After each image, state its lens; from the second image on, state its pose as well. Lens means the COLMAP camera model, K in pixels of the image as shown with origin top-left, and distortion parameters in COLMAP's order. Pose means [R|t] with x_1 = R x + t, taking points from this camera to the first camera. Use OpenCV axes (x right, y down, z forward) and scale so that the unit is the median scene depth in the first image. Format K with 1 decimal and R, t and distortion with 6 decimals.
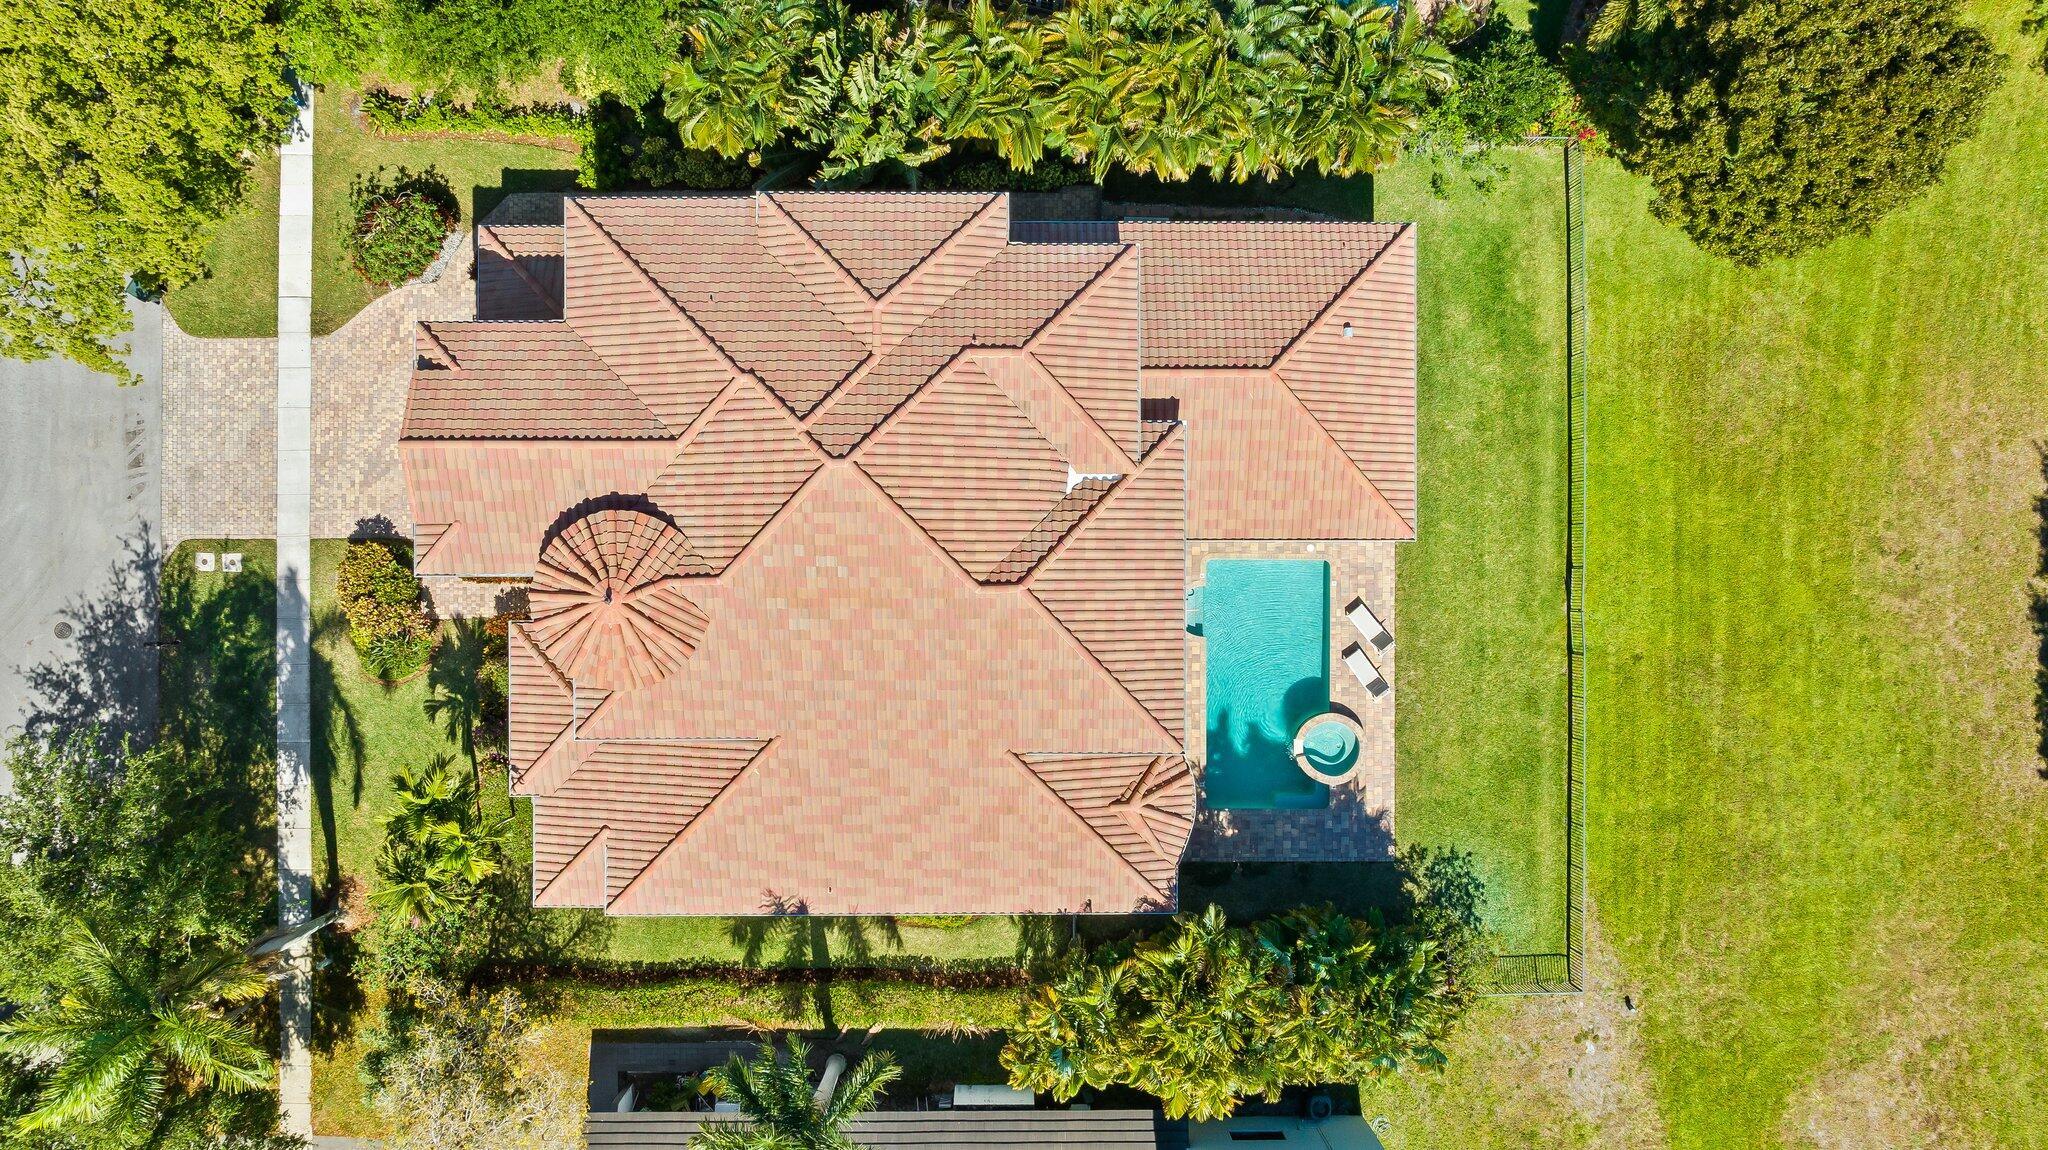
lens RADIAL K [[1438.3, 0, 1024.0], [0, 1438.3, 575.0], [0, 0, 1]] dist [-0.038864, 0.059290]
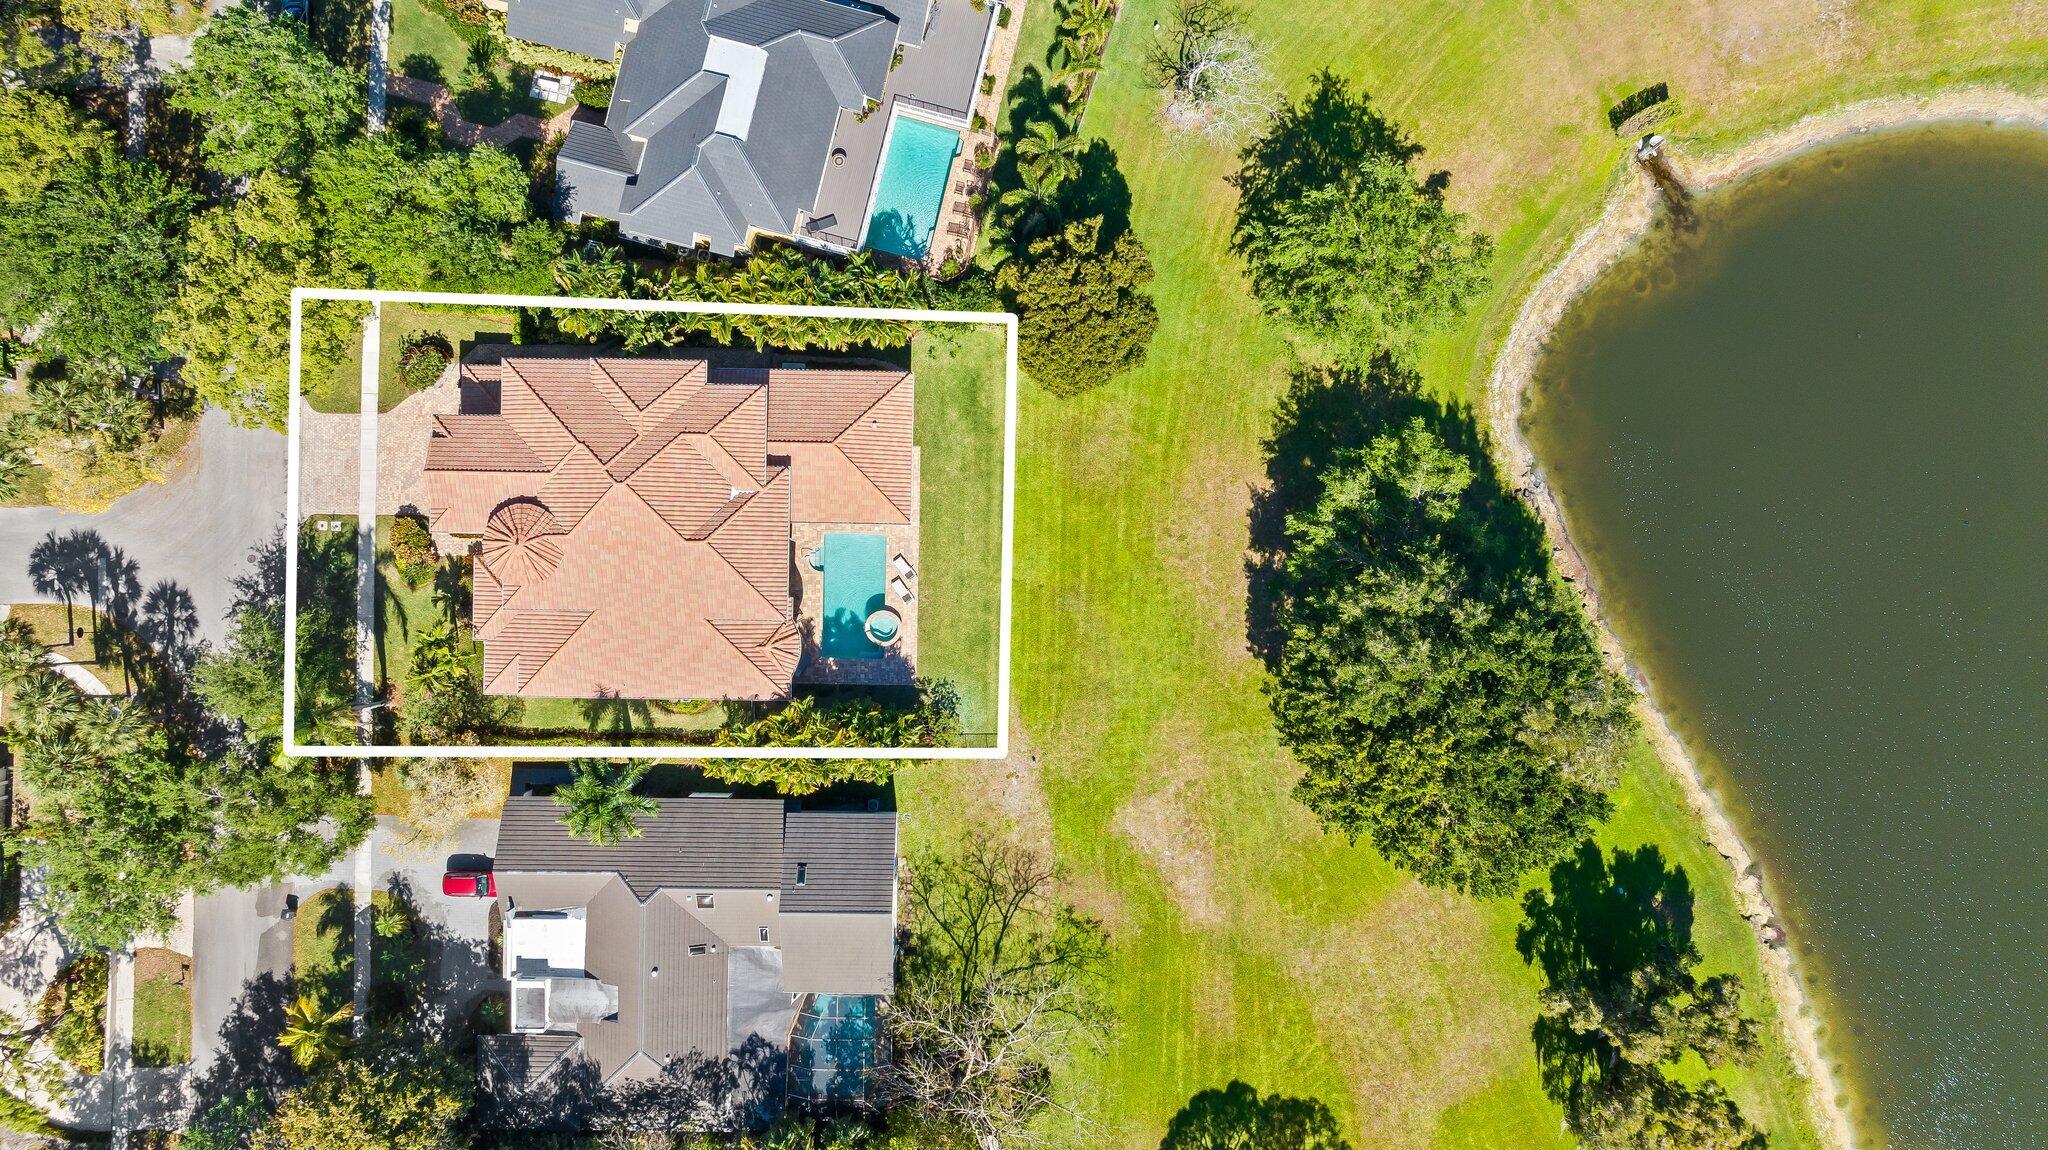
lens RADIAL K [[1413.5, 0, 1024.0], [0, 1413.5, 575.0], [0, 0, 1]] dist [-0.002907, -0.000626]
pose [[0.999828, 0.017452, 0.006337, 0.397625], [-0.017464, 0.999846, 0.001817, 0.039449], [-0.006304, -0.001927, 0.999978, -0.984489]]
